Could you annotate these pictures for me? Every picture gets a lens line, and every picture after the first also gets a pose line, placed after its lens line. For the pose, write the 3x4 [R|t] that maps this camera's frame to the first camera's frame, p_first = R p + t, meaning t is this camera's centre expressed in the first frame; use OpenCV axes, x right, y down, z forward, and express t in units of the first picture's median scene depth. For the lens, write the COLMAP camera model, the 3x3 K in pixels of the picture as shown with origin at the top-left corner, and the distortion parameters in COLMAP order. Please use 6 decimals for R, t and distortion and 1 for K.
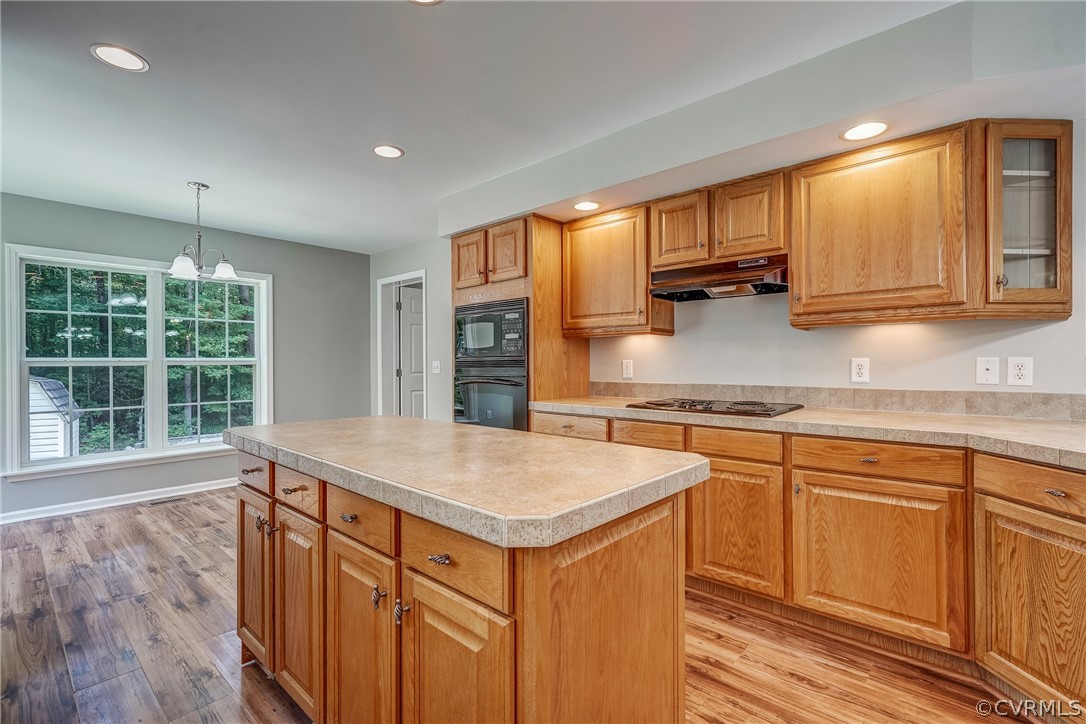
lens RADIAL K [[493.8, 0, 545.5], [0, 493.8, 364.5], [0, 0, 1]] dist [-0.002247, 0.002042]
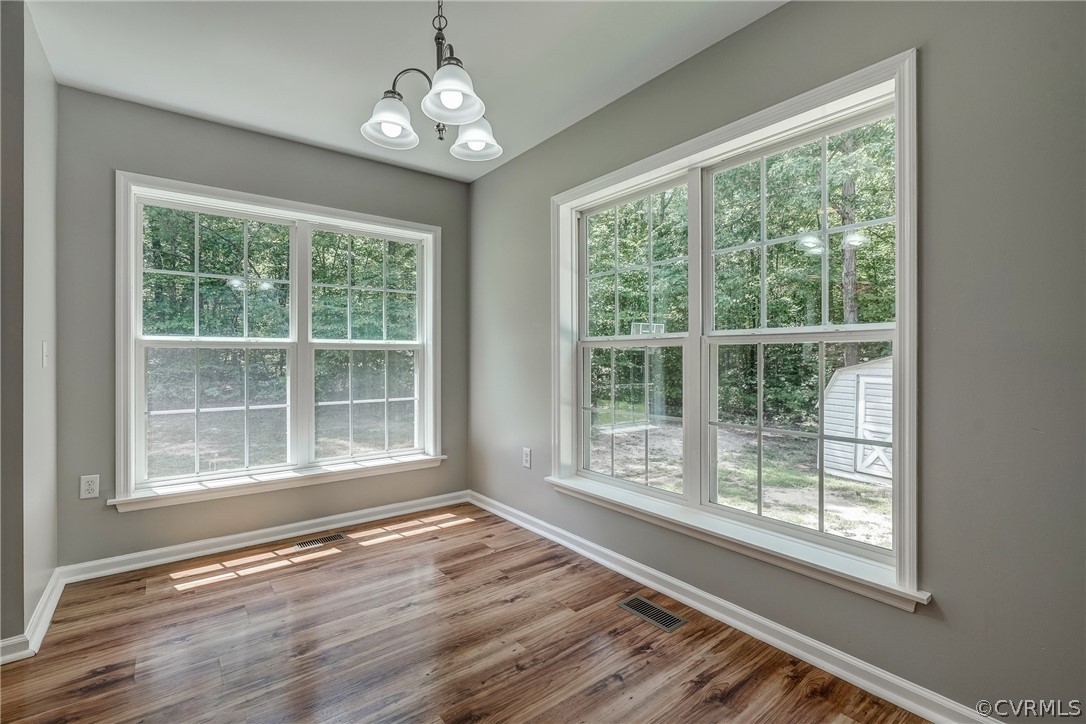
lens RADIAL K [[493.8, 0, 540.6], [0, 493.8, 353.6], [0, 0, 1]] dist [-0.002247, 0.002042]
pose [[-0.182964, 0.002802, -0.983116, -0.242716], [-0.000469, 0.999996, 0.002937, 0.010044], [0.983120, 0.000998, -0.182962, 0.972547]]
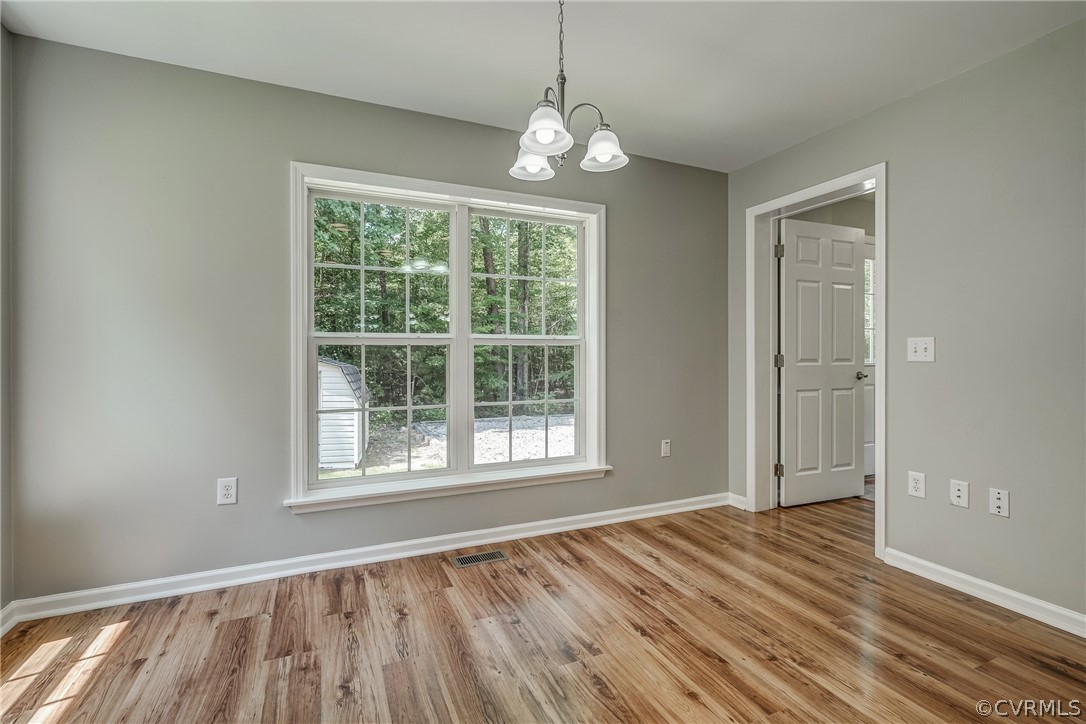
lens RADIAL K [[493.8, 0, 542.0], [0, 493.8, 355.9], [0, 0, 1]] dist [-0.002247, 0.002042]
pose [[0.913844, 0.005374, -0.406029, -0.431865], [-0.004905, 0.999986, 0.002195, 0.015522], [0.406035, -0.000015, 0.913858, 0.447807]]
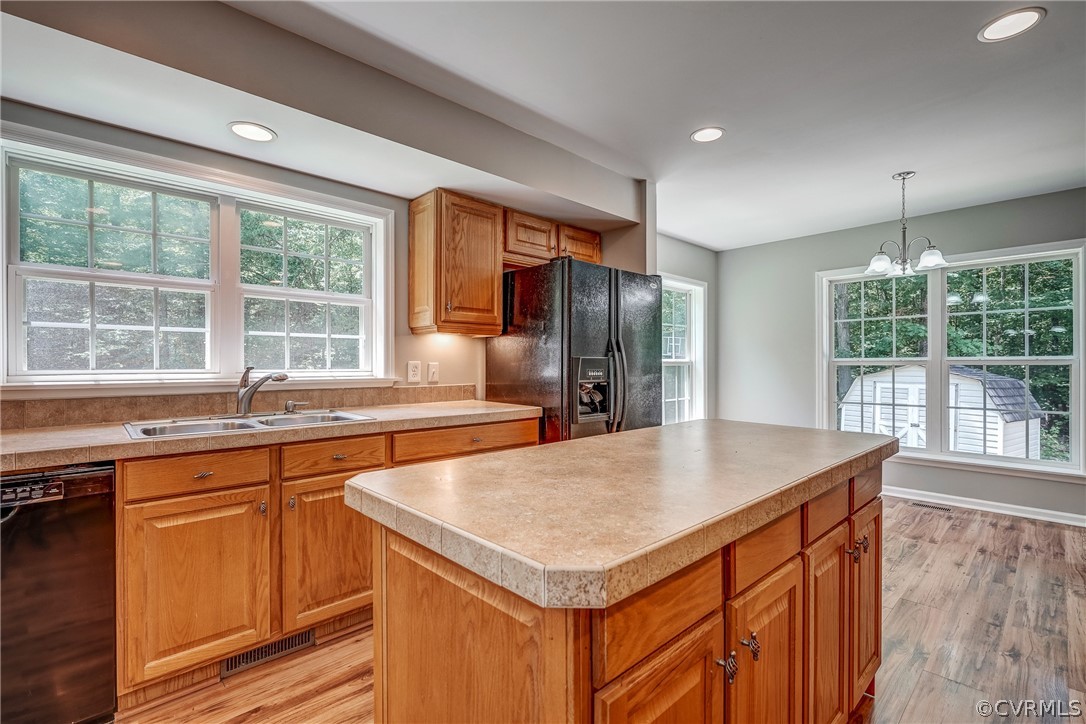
lens RADIAL K [[493.8, 0, 540.7], [0, 493.8, 363.2], [0, 0, 1]] dist [-0.002247, 0.002042]
pose [[-0.078924, 0.004294, -0.996871, 0.247373], [-0.004449, 0.999979, 0.004660, -0.002475], [0.996871, 0.004803, -0.078903, 0.316361]]
